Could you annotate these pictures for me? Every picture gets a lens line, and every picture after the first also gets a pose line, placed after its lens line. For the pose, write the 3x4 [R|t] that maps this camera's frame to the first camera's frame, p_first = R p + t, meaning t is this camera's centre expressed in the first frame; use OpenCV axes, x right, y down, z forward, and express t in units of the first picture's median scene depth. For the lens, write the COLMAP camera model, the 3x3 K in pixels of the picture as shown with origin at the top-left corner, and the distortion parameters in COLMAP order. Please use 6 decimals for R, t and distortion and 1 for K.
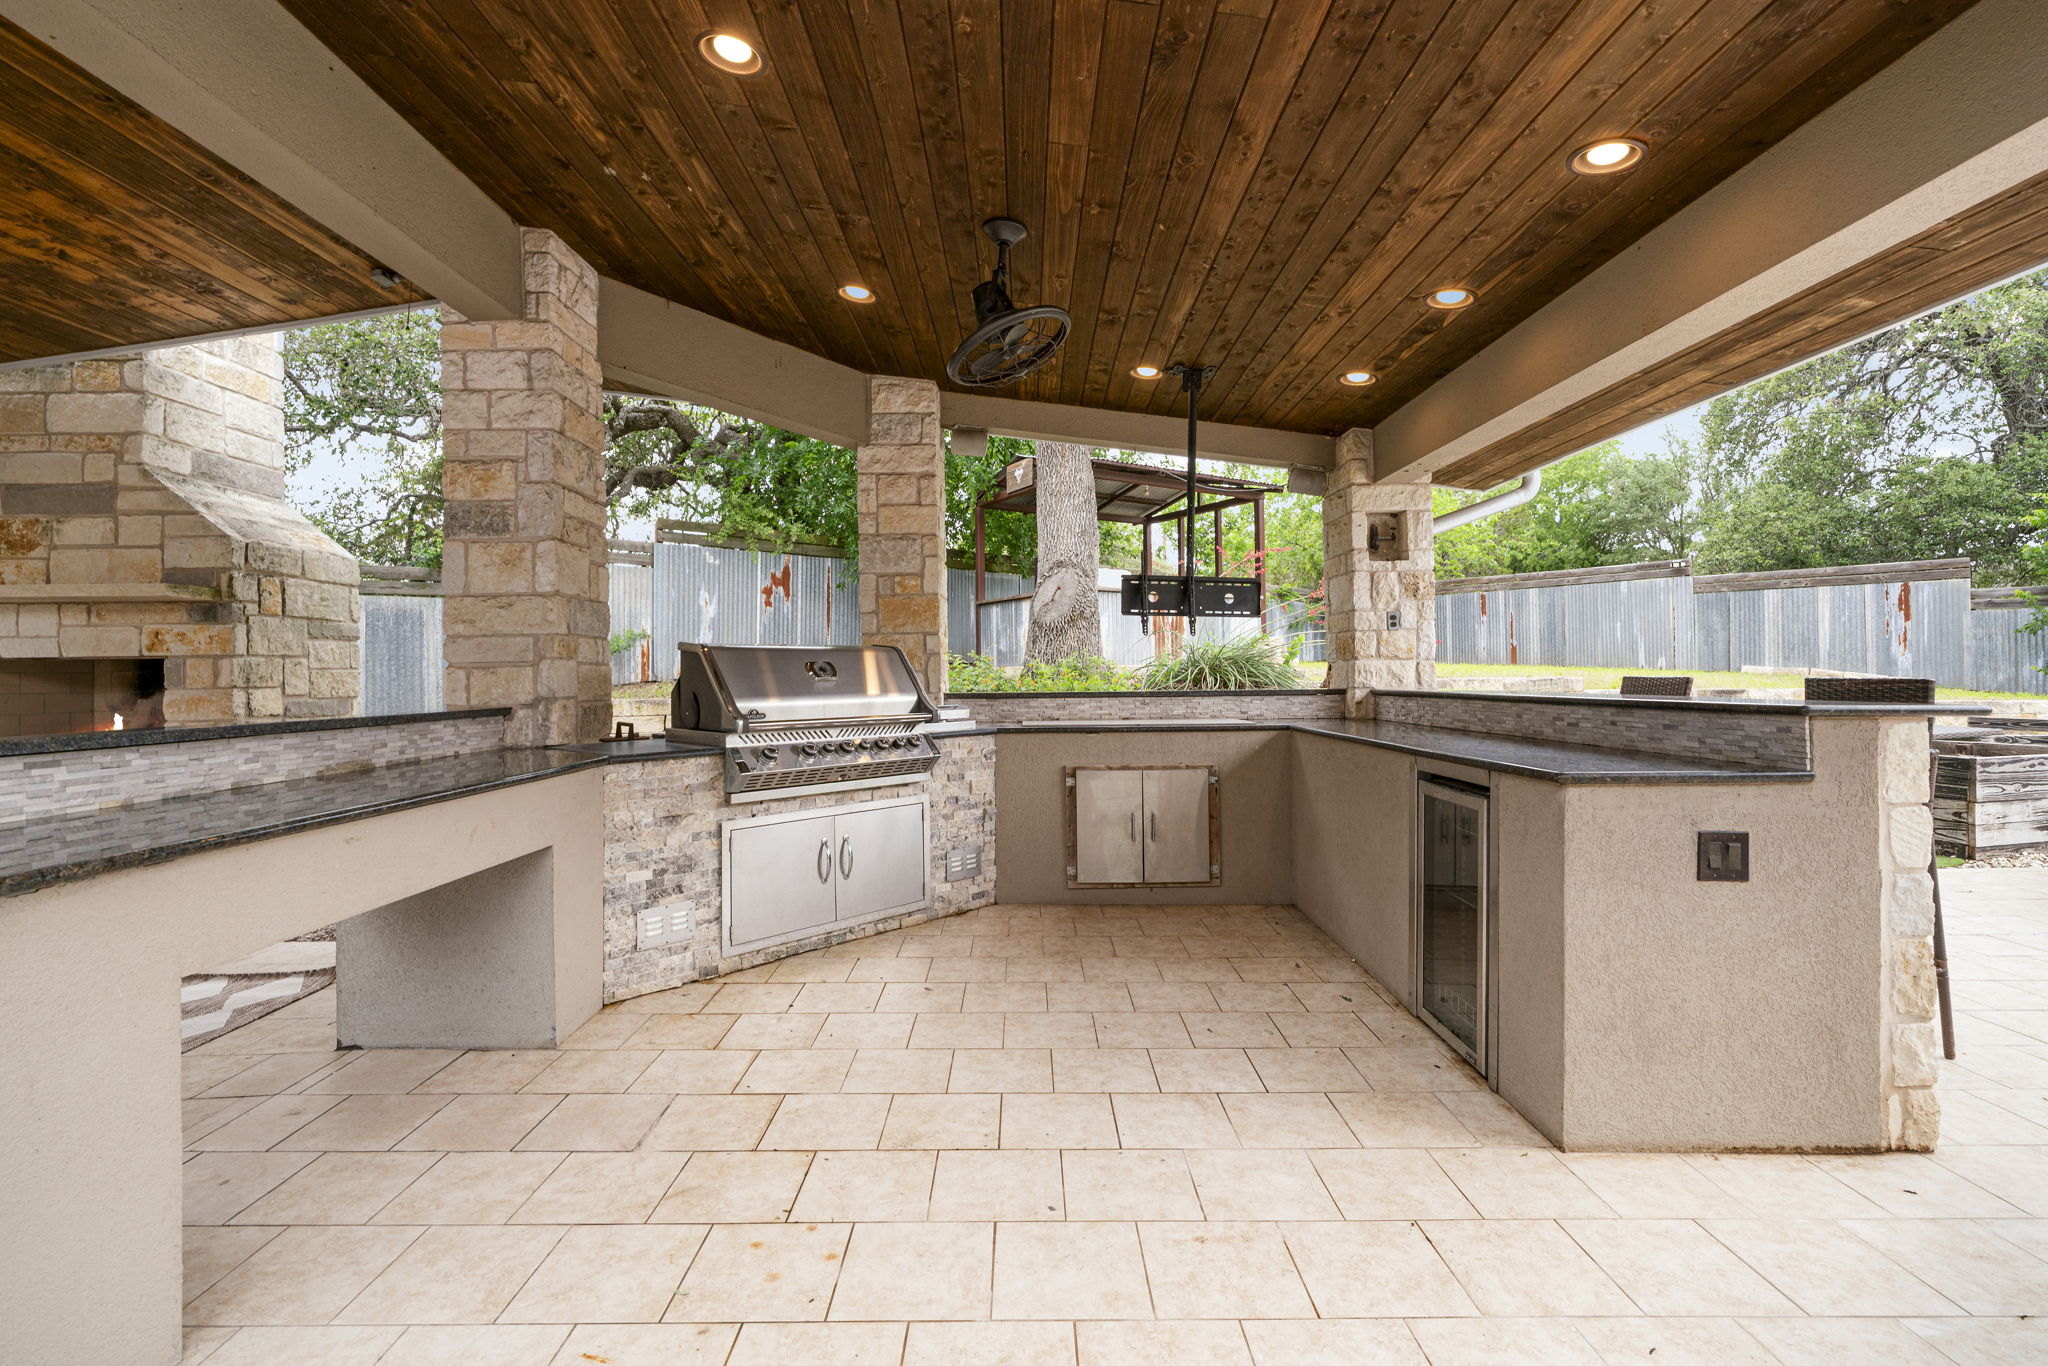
lens RADIAL K [[915.5, 0, 1029.7], [0, 915.5, 662.3], [0, 0, 1]] dist [-0.000665, 0.001544]
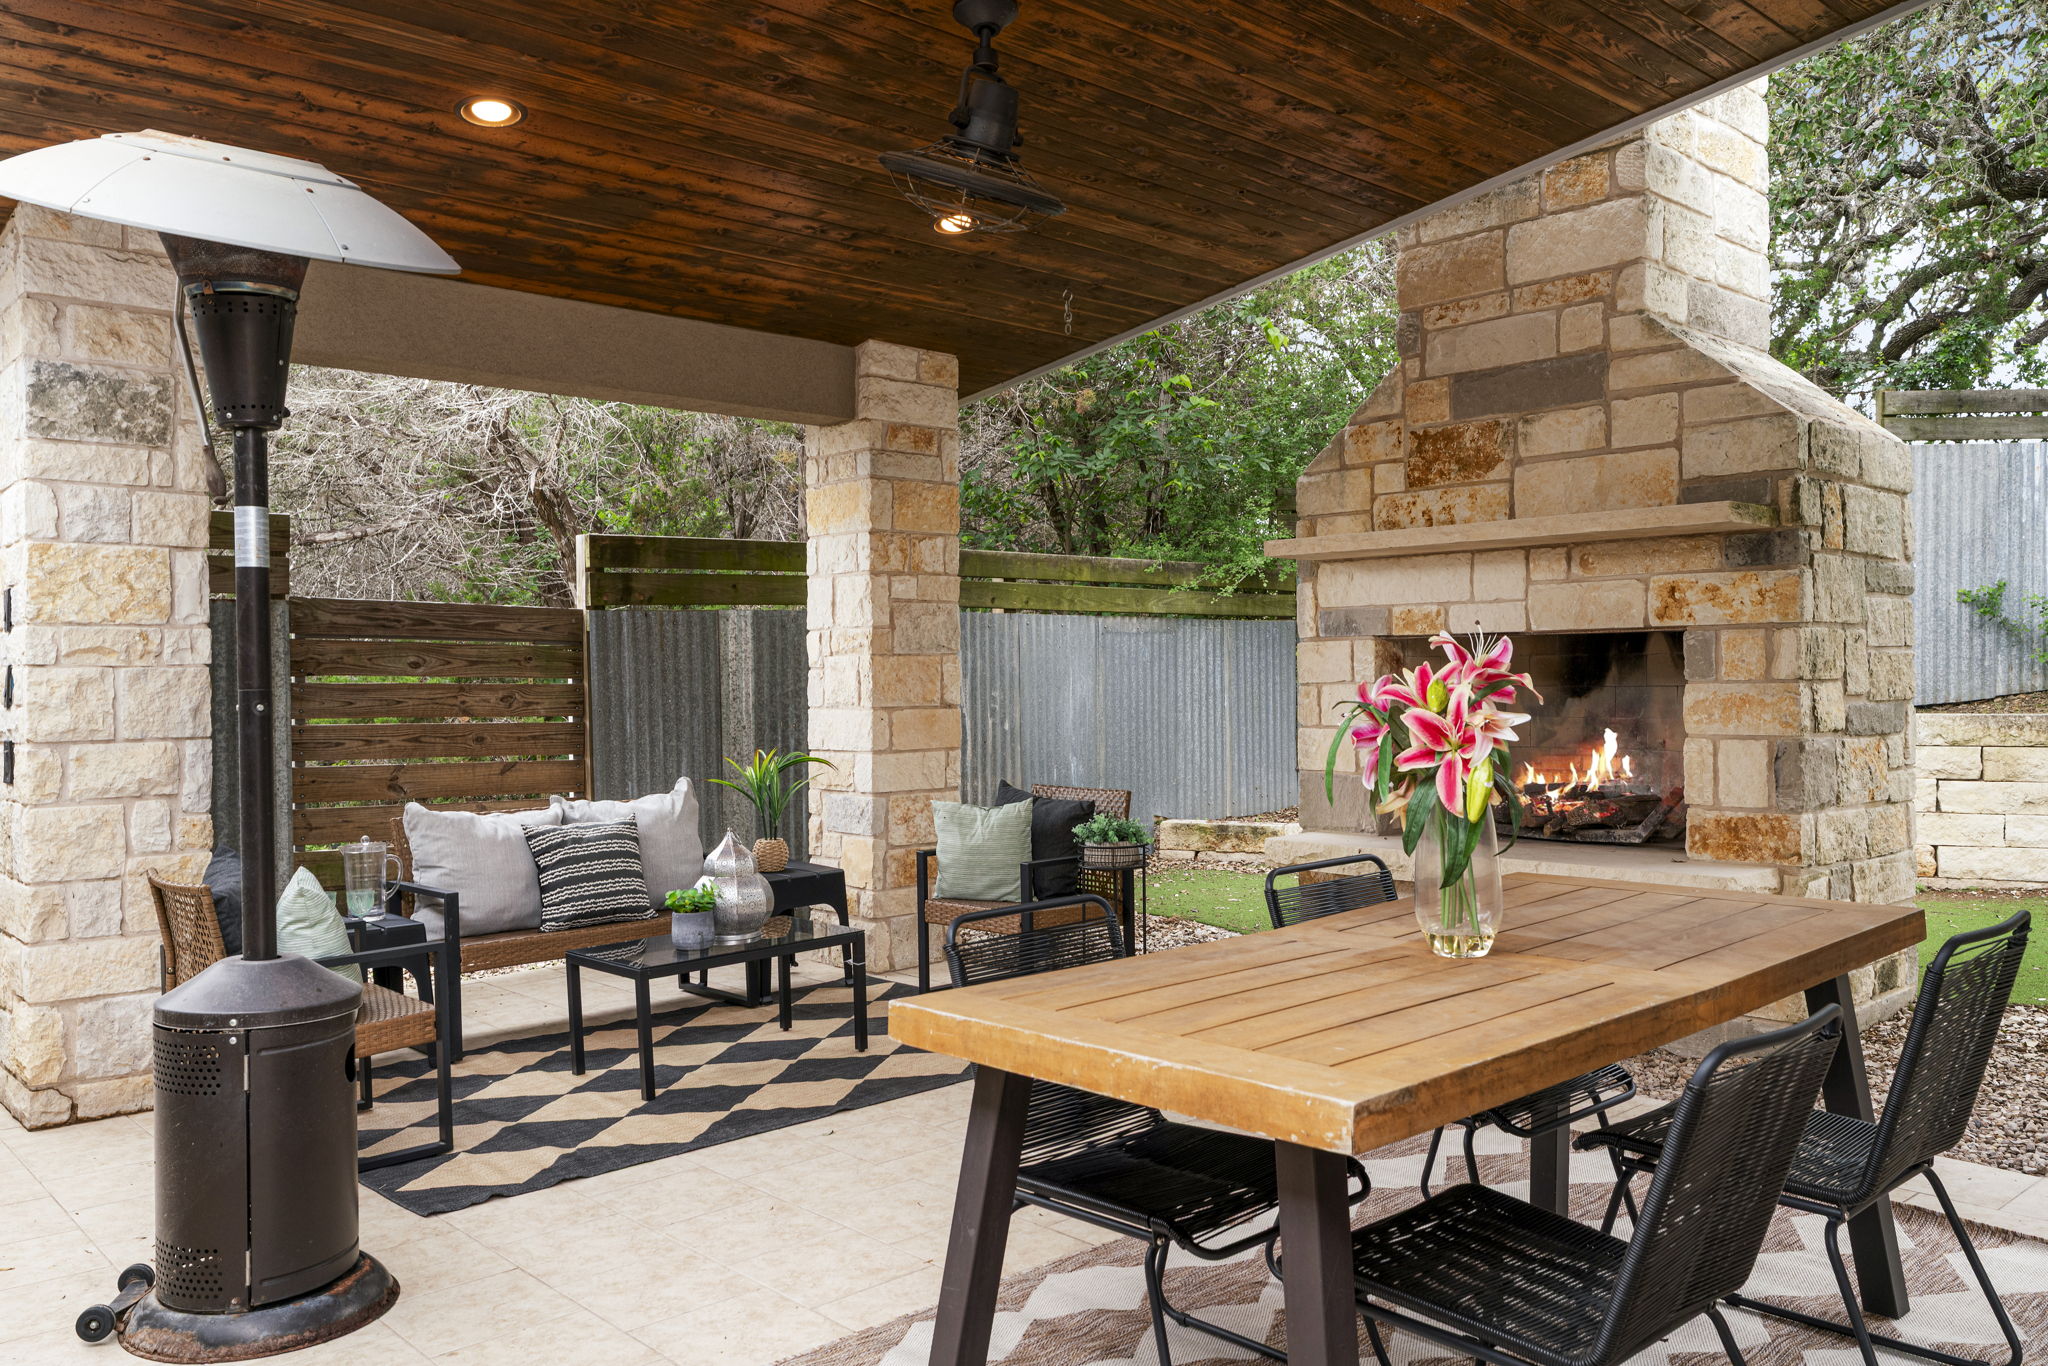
lens RADIAL K [[1526.5, 0, 1036.2], [0, 1526.5, 689.9], [0, 0, 1]] dist [-0.021909, 0.004422]
pose [[0.672576, 0.012669, -0.739920, -0.493552], [0.008528, 0.999654, 0.024869, 0.006267], [0.739979, -0.023036, 0.672235, 0.019125]]
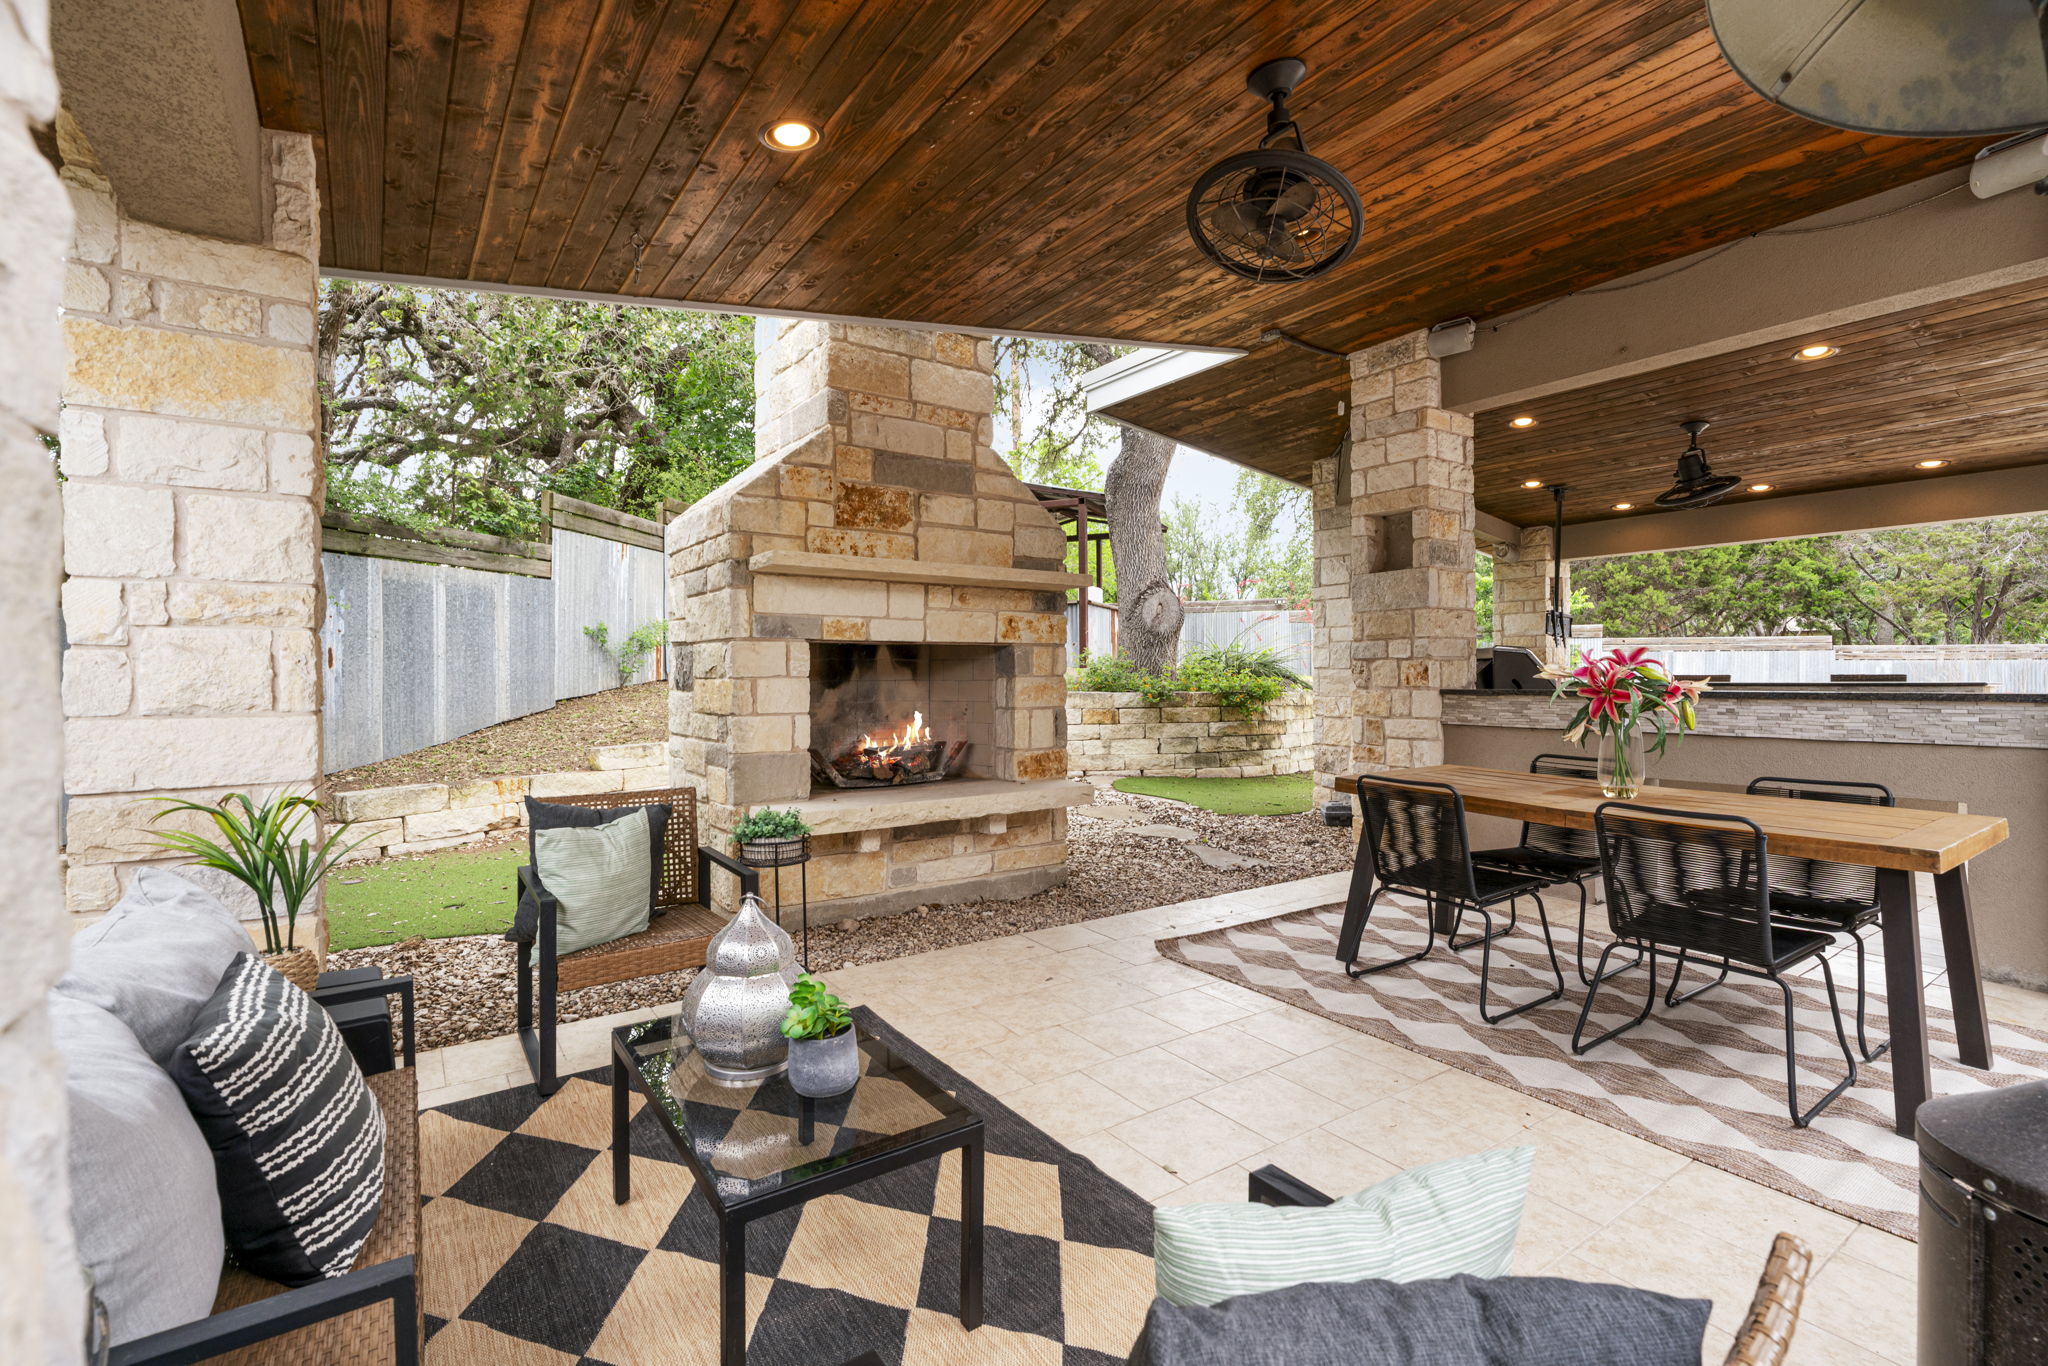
lens RADIAL K [[915.5, 0, 1029.1], [0, 915.5, 683.4], [0, 0, 1]] dist [-0.000665, 0.001544]
pose [[0.830329, 0.004370, 0.557256, -1.488805], [-0.010954, 0.999904, 0.008481, 0.028442], [-0.557166, -0.013146, 0.830297, 0.158774]]
